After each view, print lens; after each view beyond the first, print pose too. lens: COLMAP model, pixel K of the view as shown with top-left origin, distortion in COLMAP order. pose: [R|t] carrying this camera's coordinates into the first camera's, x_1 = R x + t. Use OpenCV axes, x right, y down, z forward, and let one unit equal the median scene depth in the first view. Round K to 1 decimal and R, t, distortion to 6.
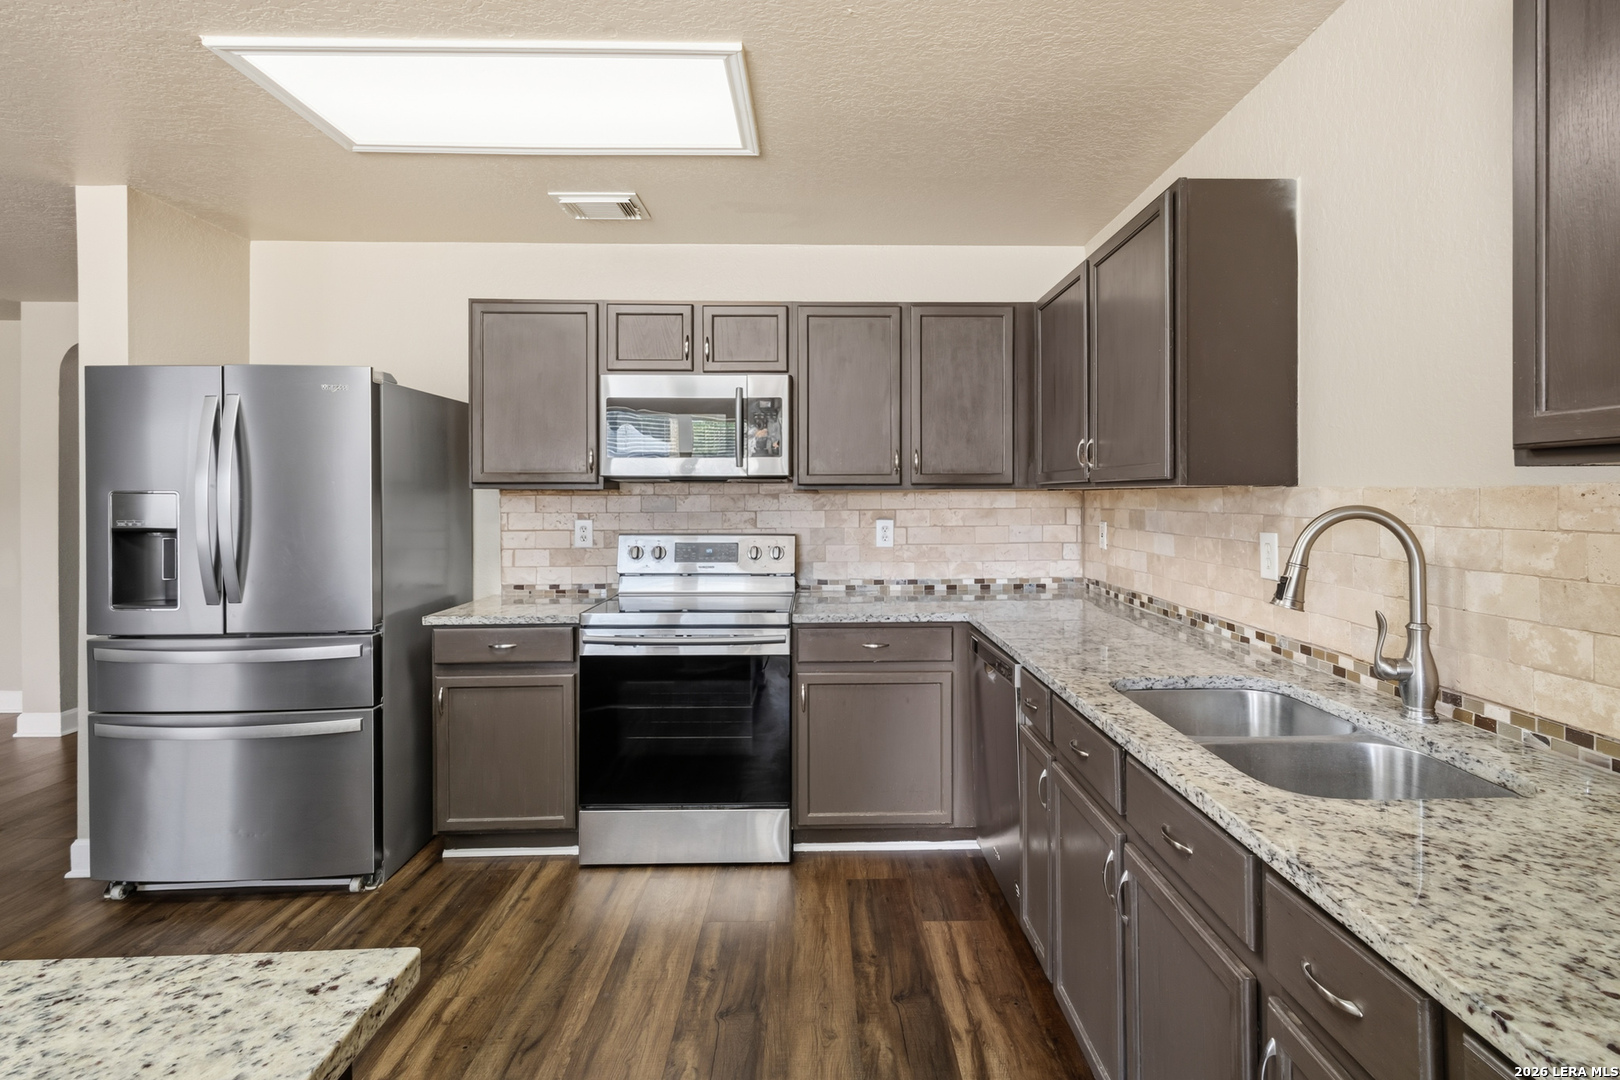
lens RADIAL K [[796.9, 0, 838.8], [0, 796.9, 491.8], [0, 0, 1]] dist [0.018135, 0.000224]
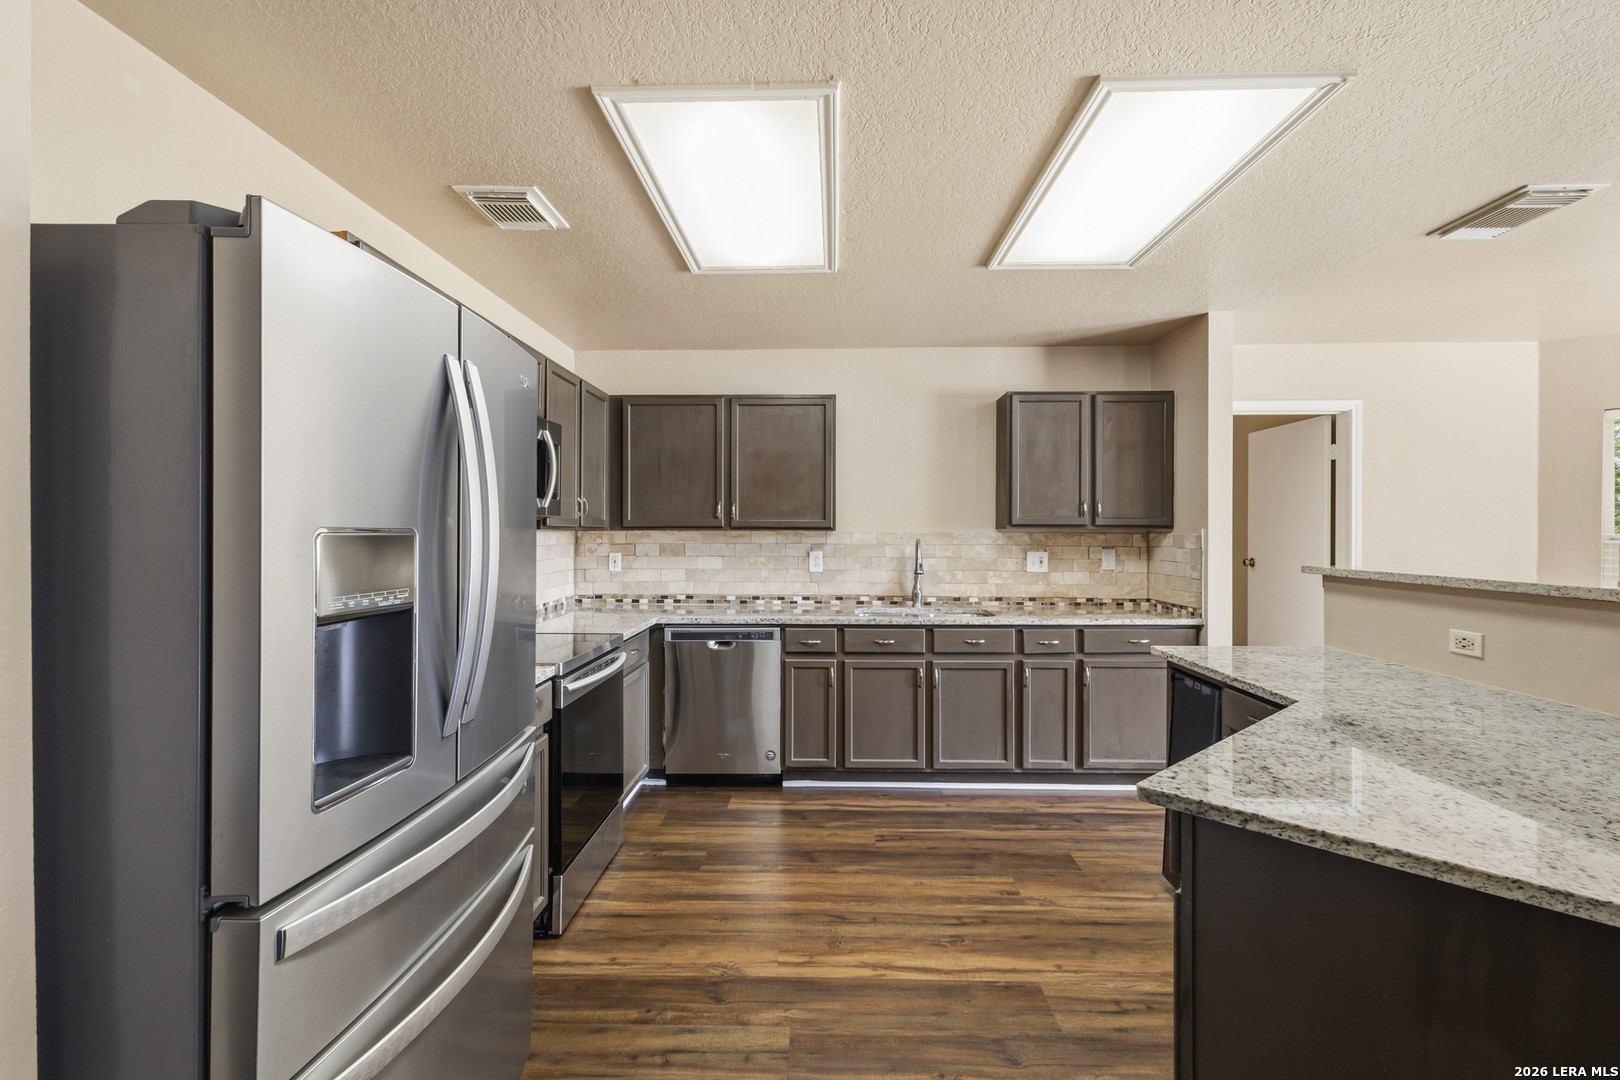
lens RADIAL K [[746.6, 0, 803.7], [0, 746.6, 538.3], [0, 0, 1]] dist [0.007681, -0.000763]
pose [[0.060328, -0.006069, 0.998160, -1.345038], [-0.006186, 0.999960, 0.006454, 0.000512], [-0.998159, -0.006564, 0.060288, 0.774149]]
